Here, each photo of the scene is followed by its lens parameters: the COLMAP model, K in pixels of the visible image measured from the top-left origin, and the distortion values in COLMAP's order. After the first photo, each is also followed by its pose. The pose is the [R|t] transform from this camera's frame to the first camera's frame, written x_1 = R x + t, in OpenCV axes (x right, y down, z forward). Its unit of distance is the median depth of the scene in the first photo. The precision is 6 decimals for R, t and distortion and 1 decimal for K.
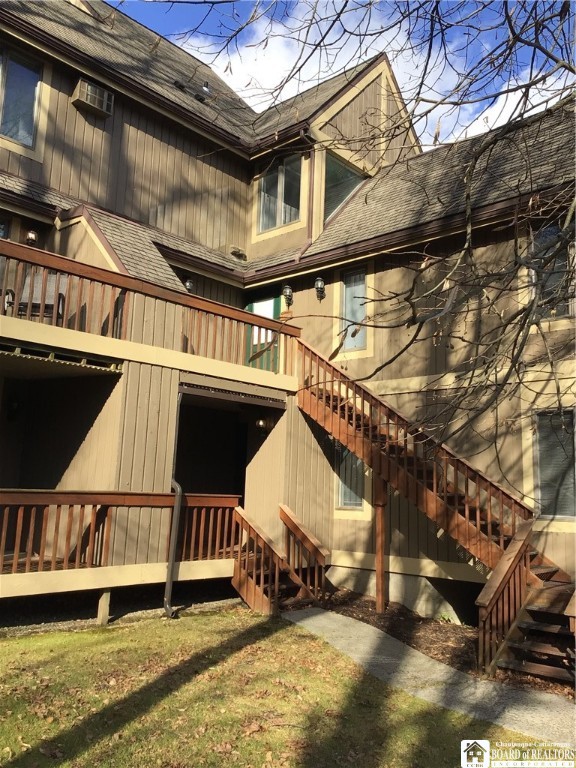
lens RADIAL K [[686.9, 0, 289.6], [0, 686.9, 367.2], [0, 0, 1]] dist [0.143569, -0.286960]
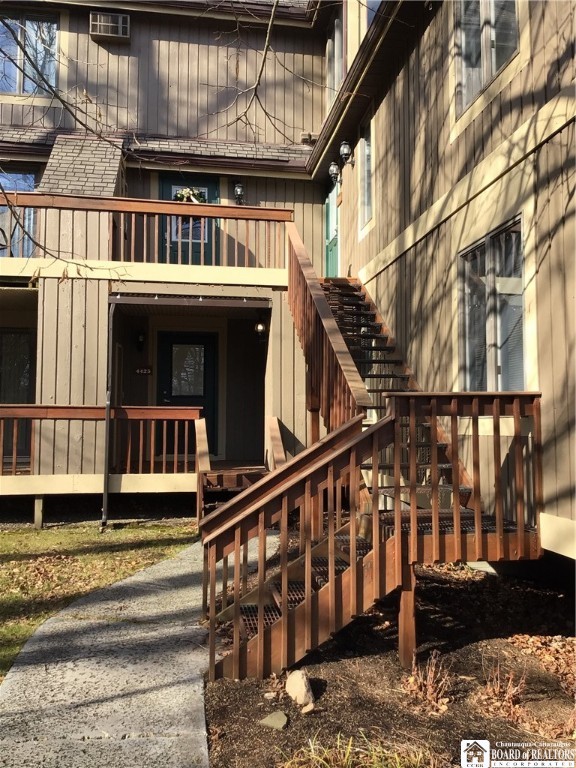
lens RADIAL K [[686.9, 0, 289.6], [0, 686.9, 367.2], [0, 0, 1]] dist [0.143569, -0.286960]
pose [[0.776519, -0.083050, -0.624596, 0.642537], [0.133573, 0.990443, 0.034367, 0.127633], [0.615773, -0.110116, 0.780191, 0.396836]]
